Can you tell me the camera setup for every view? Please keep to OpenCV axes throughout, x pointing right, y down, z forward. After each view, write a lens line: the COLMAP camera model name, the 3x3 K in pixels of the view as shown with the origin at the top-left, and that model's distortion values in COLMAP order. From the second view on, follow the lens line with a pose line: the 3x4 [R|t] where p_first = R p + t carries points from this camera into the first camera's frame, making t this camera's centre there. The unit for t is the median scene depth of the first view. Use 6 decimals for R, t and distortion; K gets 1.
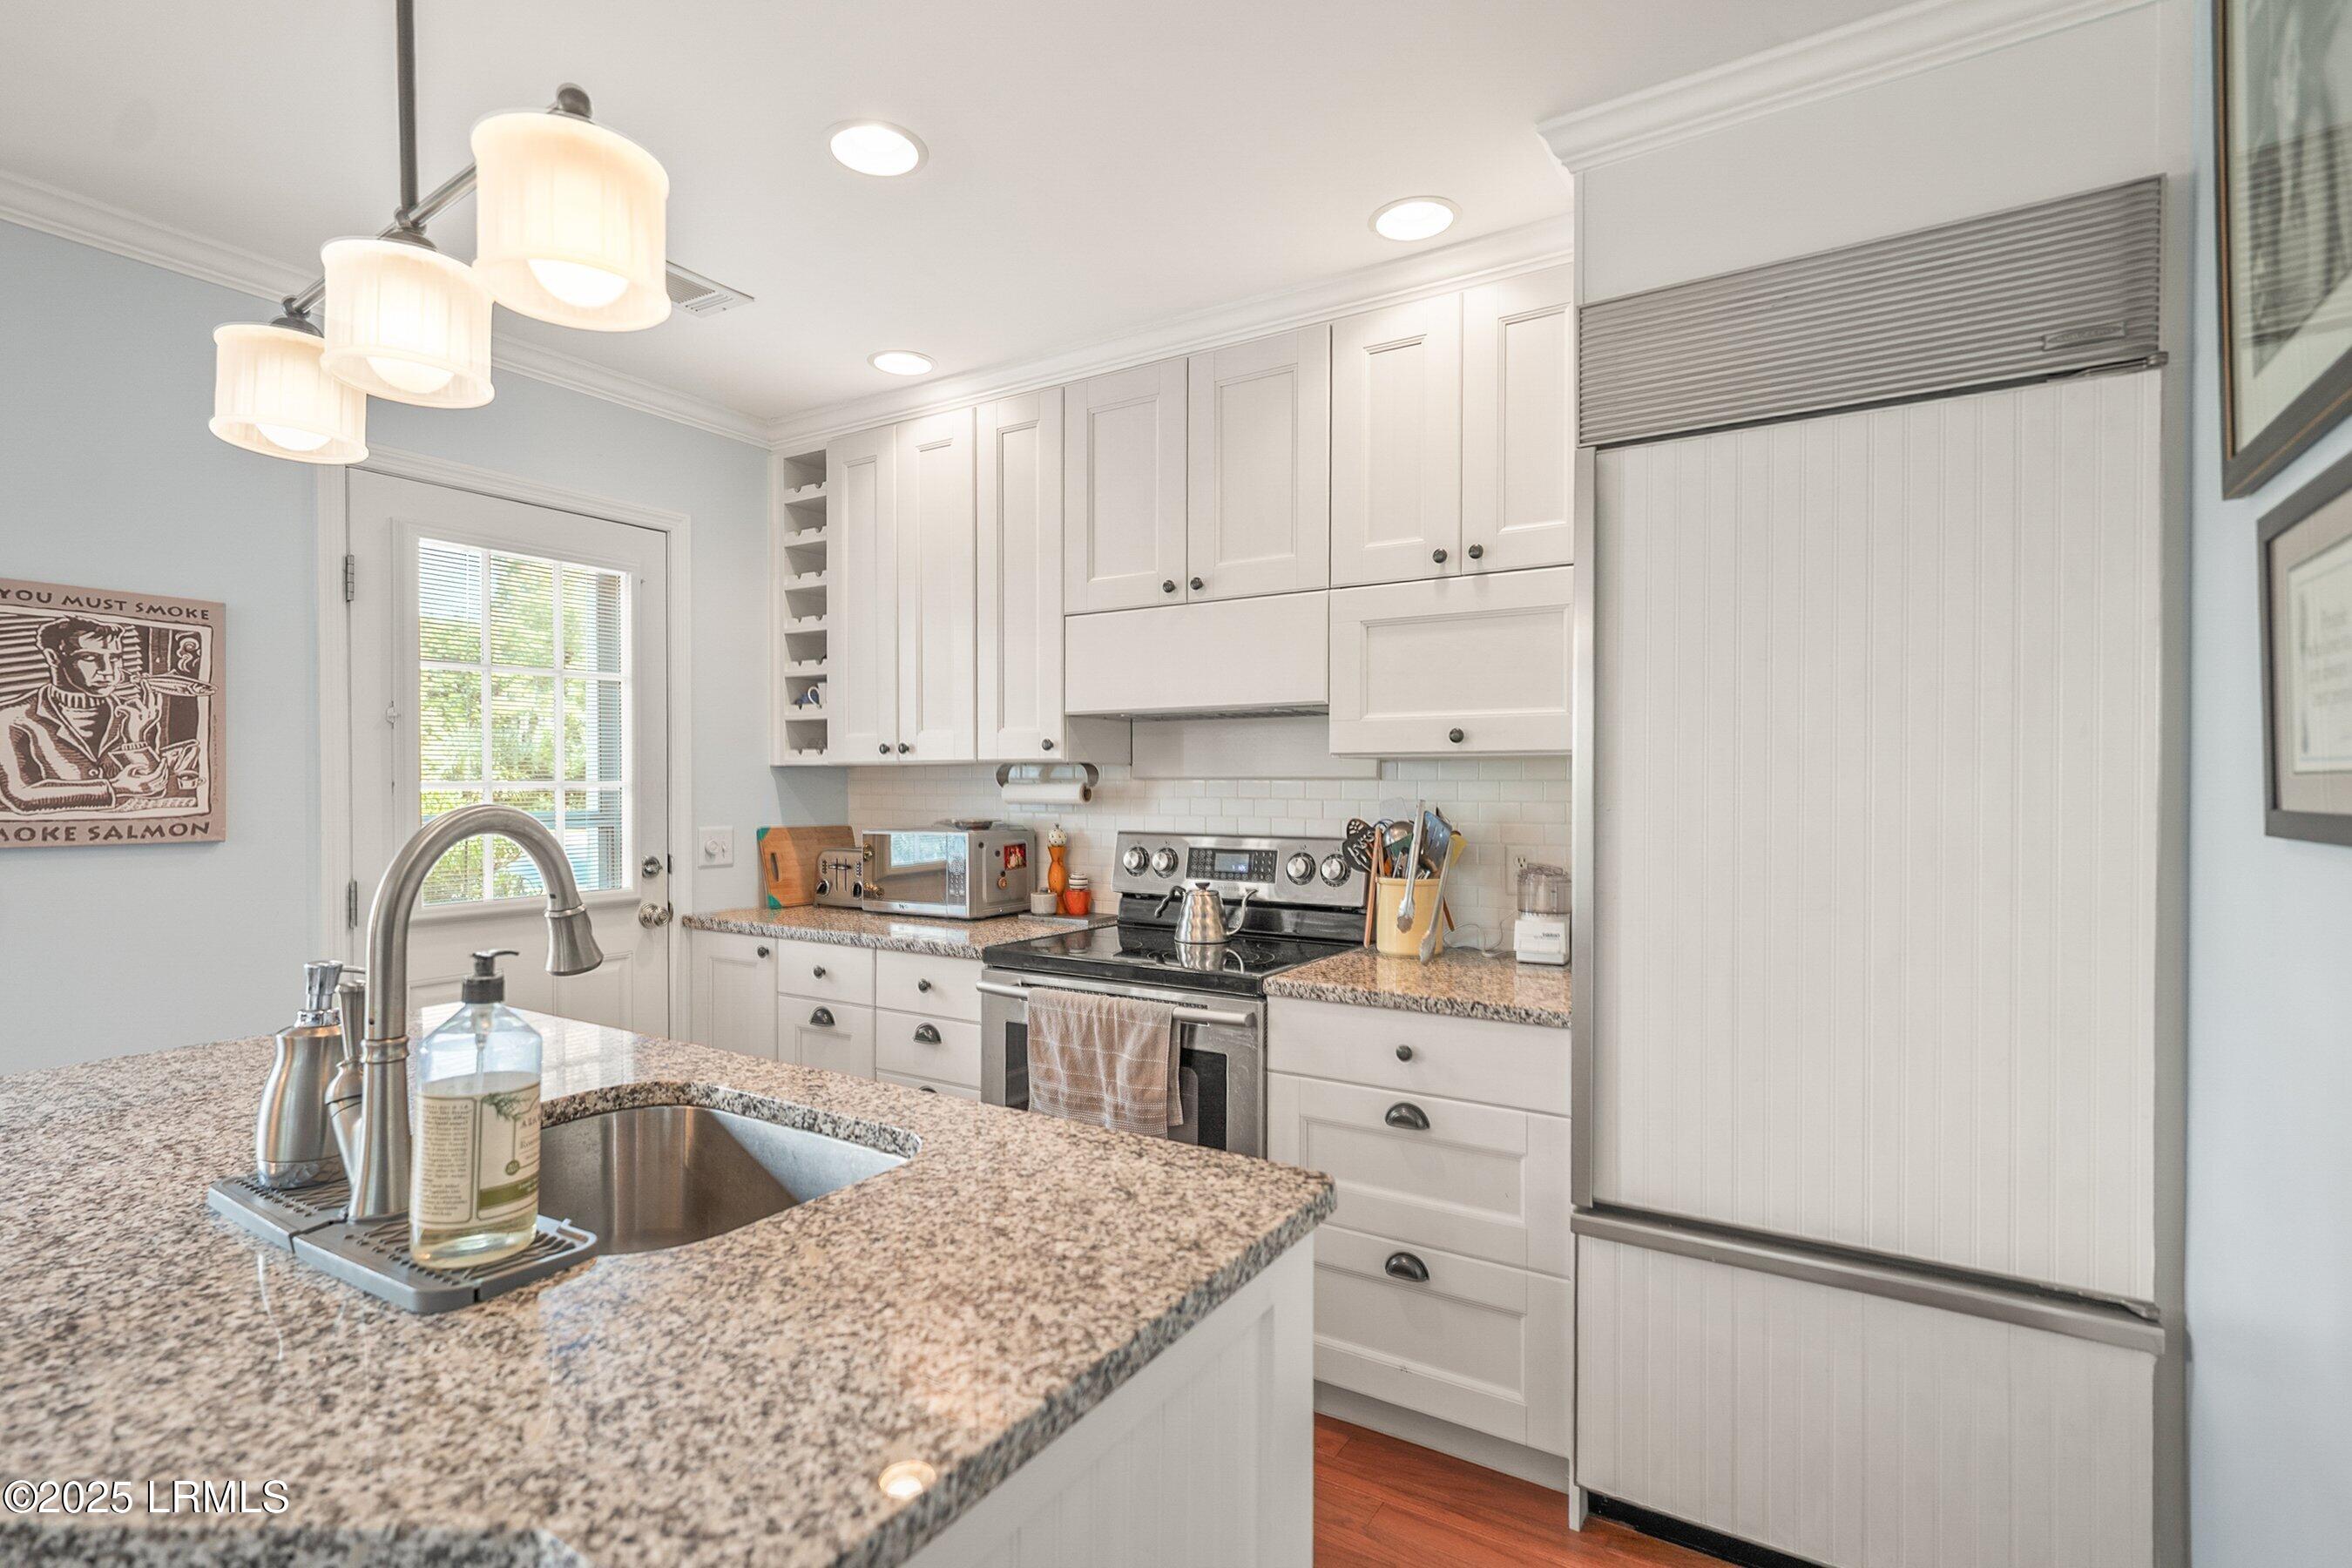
lens RADIAL K [[1104.1, 0, 1166.6], [0, 1104.1, 781.7], [0, 0, 1]] dist [0.002265, 0.000477]
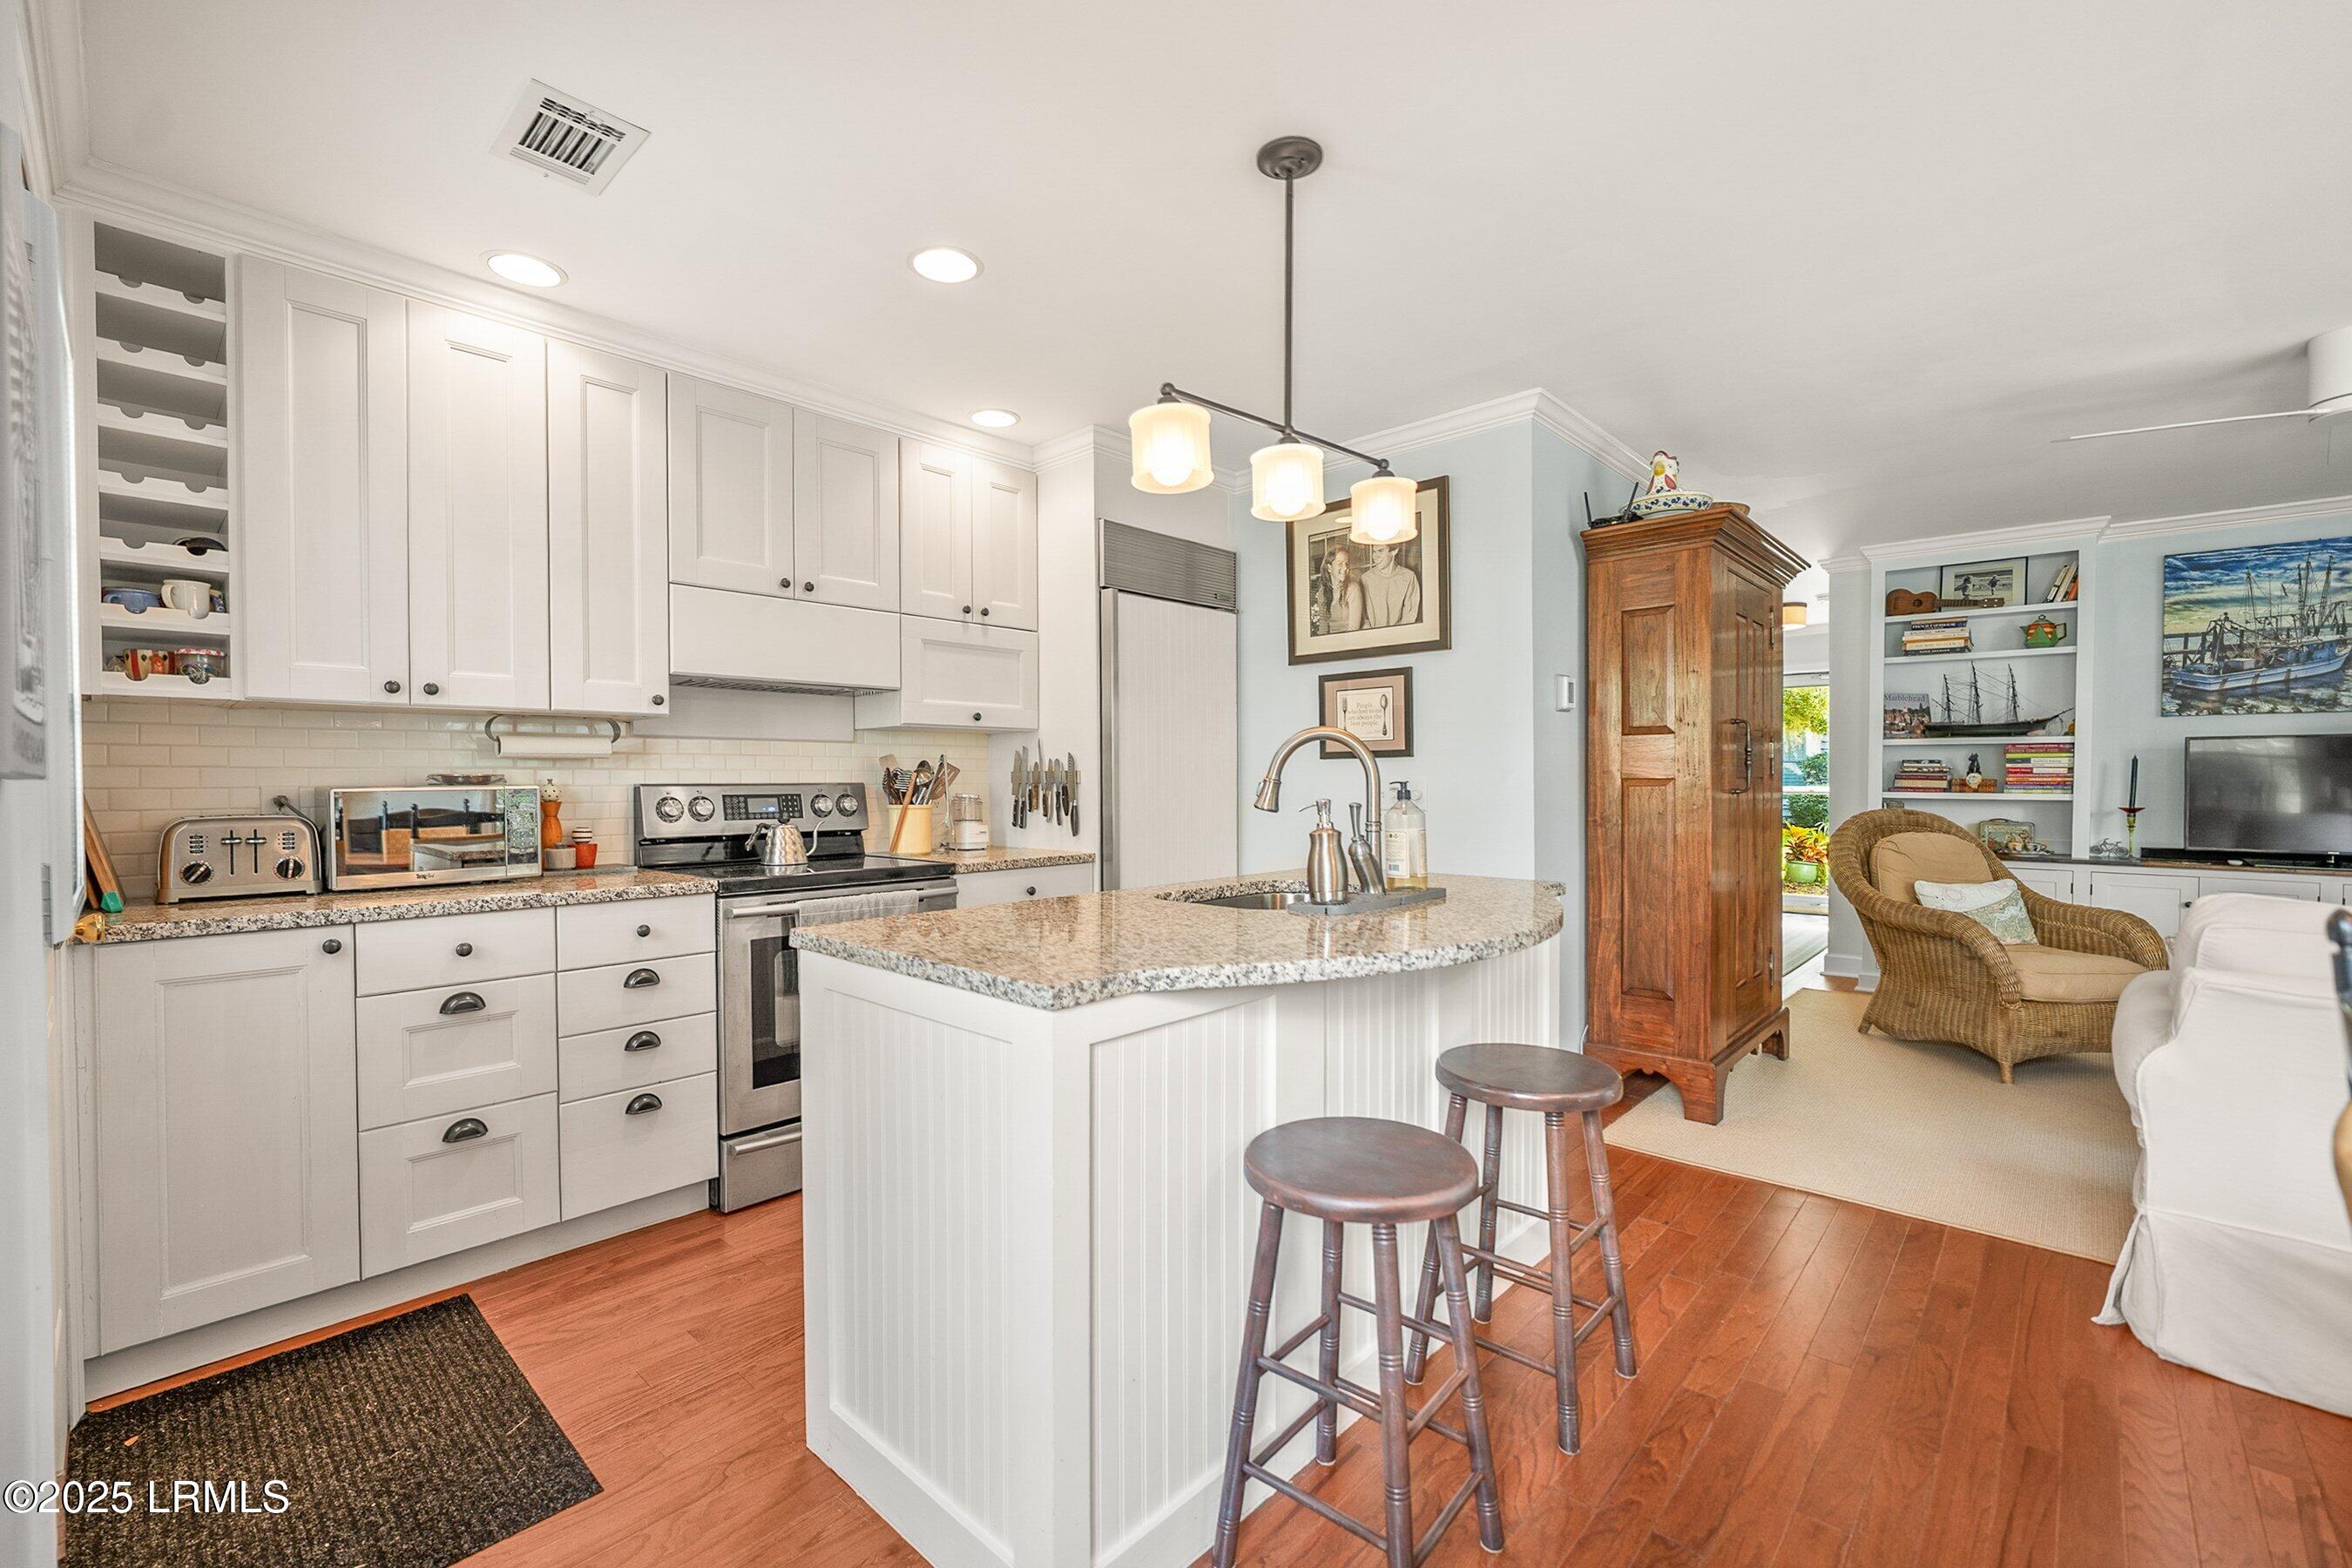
lens RADIAL K [[971.7, 0, 1158.0], [0, 971.7, 787.9], [0, 0, 1]] dist [-0.013619, -0.000145]
pose [[0.210366, -0.011473, 0.977555, -1.147799], [0.003048, 0.999934, 0.011080, 0.052633], [-0.977618, 0.000649, 0.210388, 0.407189]]
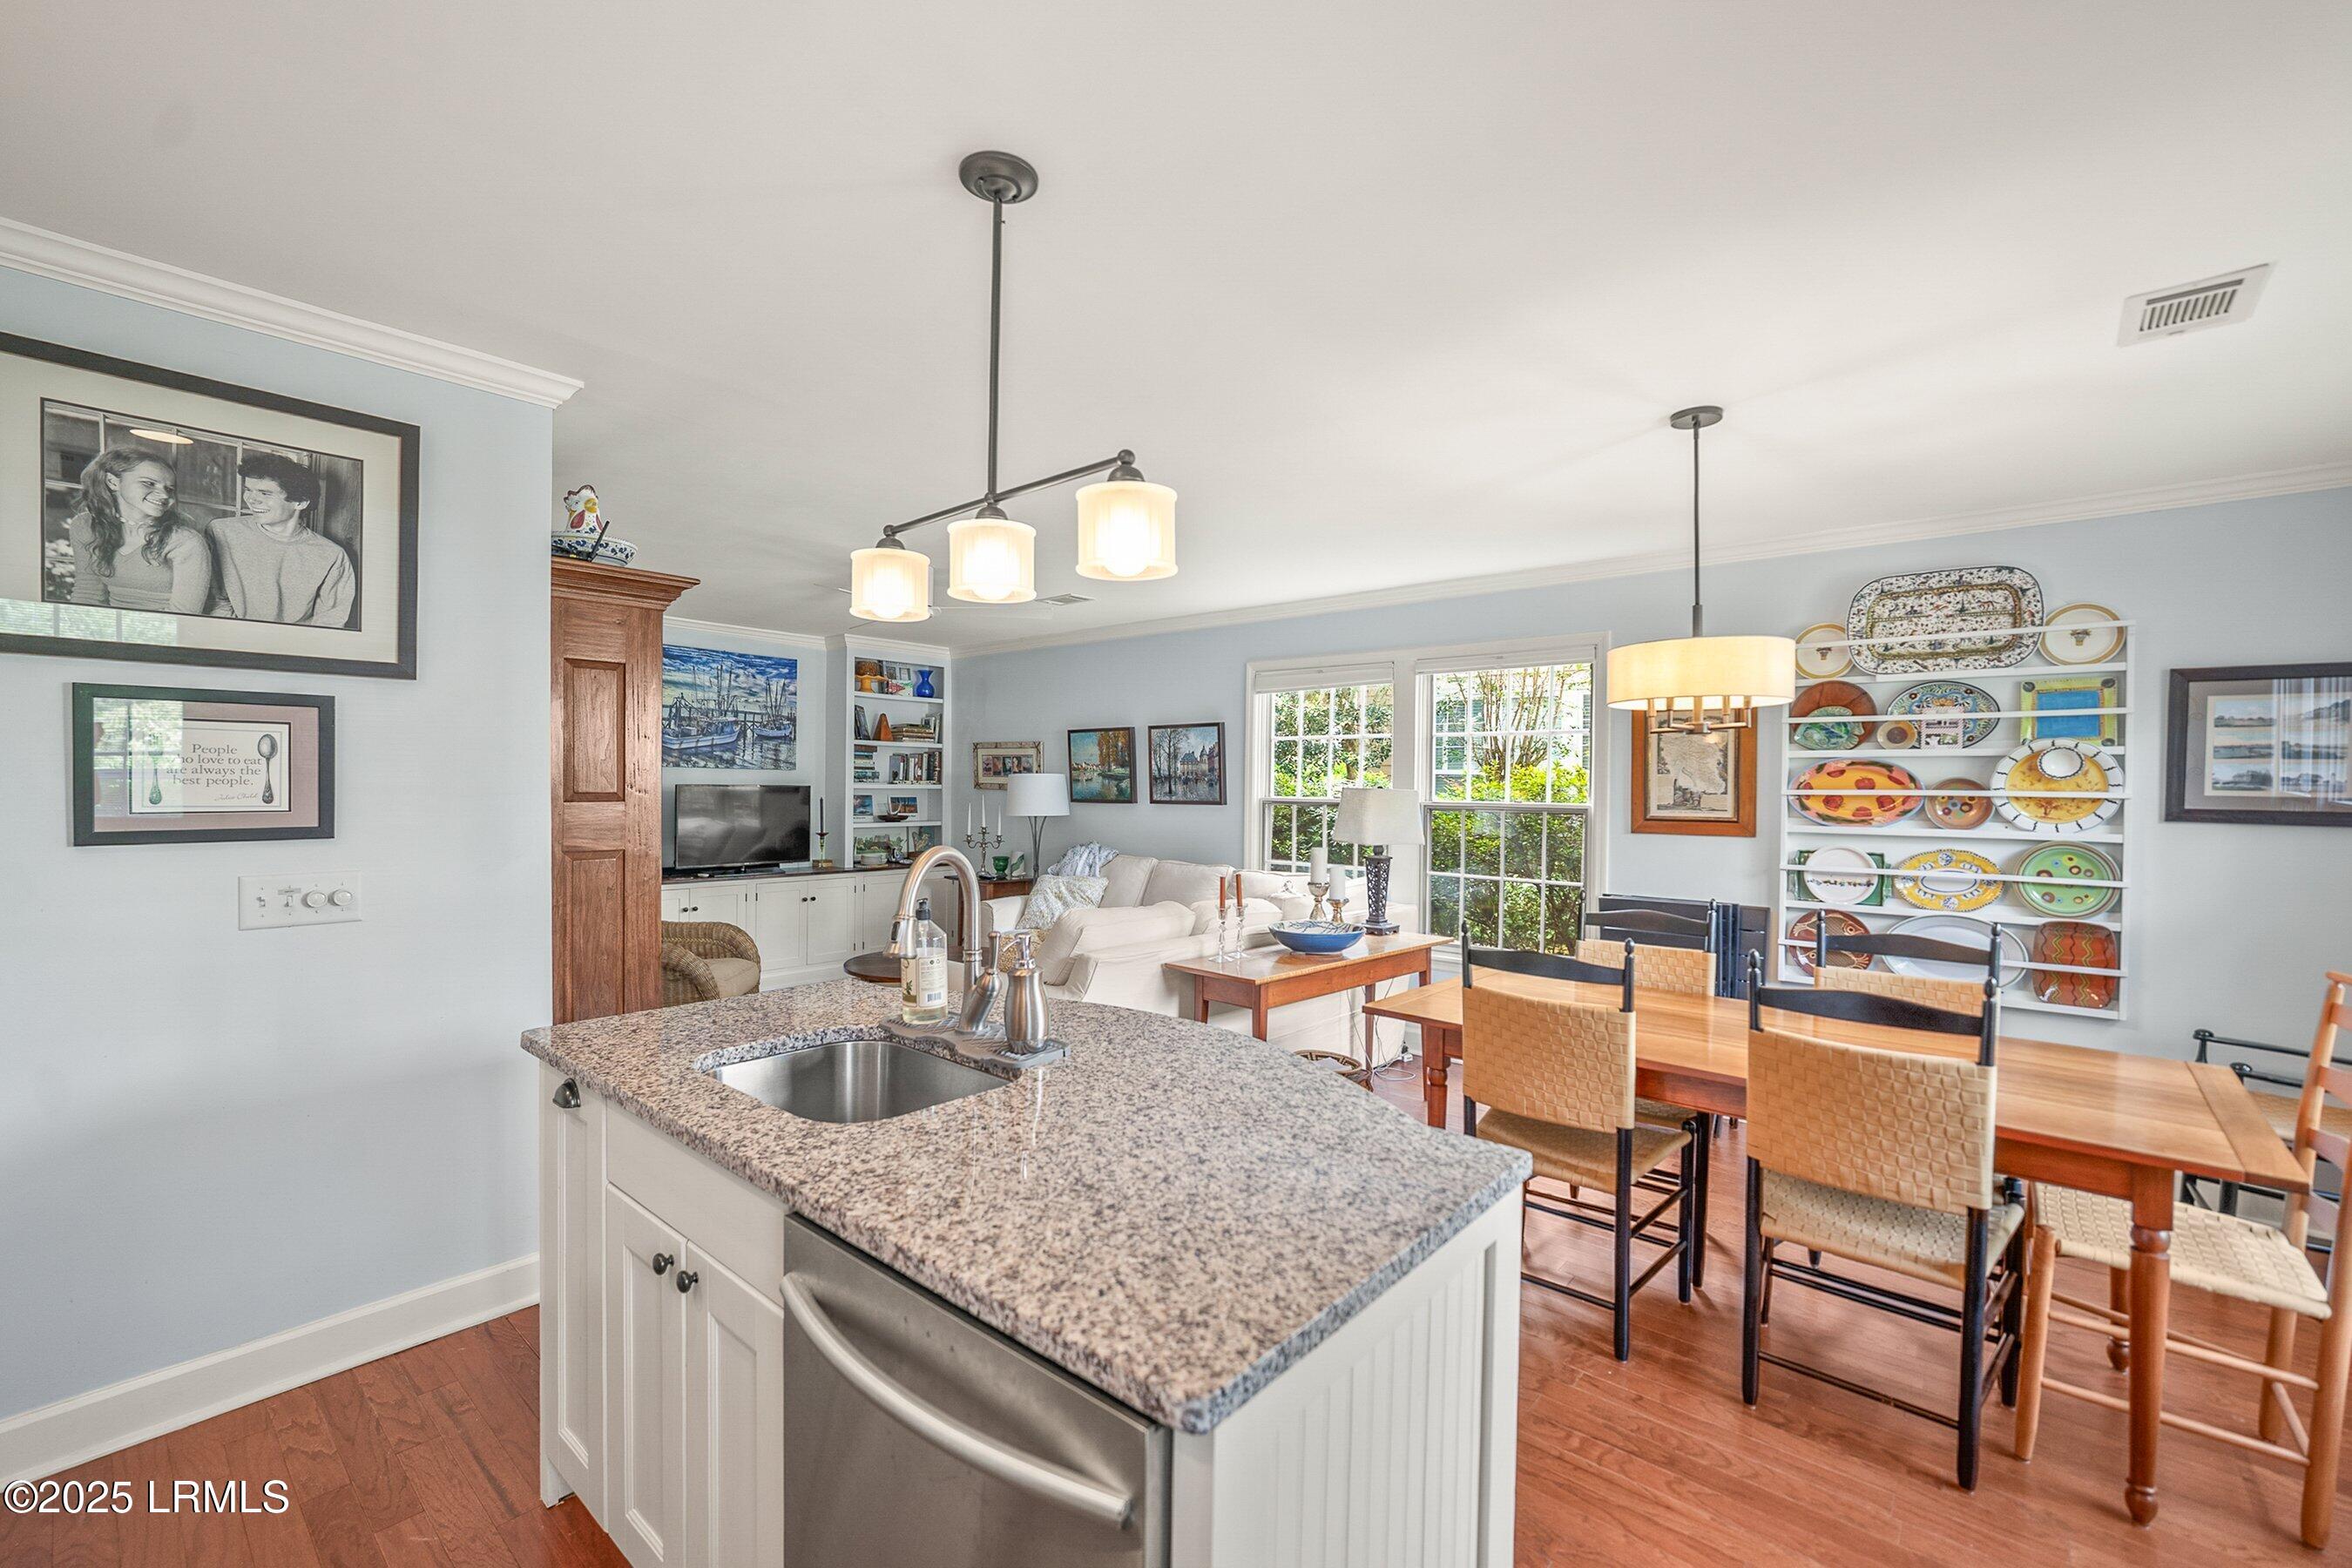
lens RADIAL K [[971.7, 0, 1168.6], [0, 971.7, 789.8], [0, 0, 1]] dist [-0.013619, -0.000145]
pose [[-0.988339, -0.011758, 0.151815, -0.553926], [-0.010561, 0.999906, 0.008689, -0.041197], [-0.151903, 0.006985, -0.988371, 1.138734]]
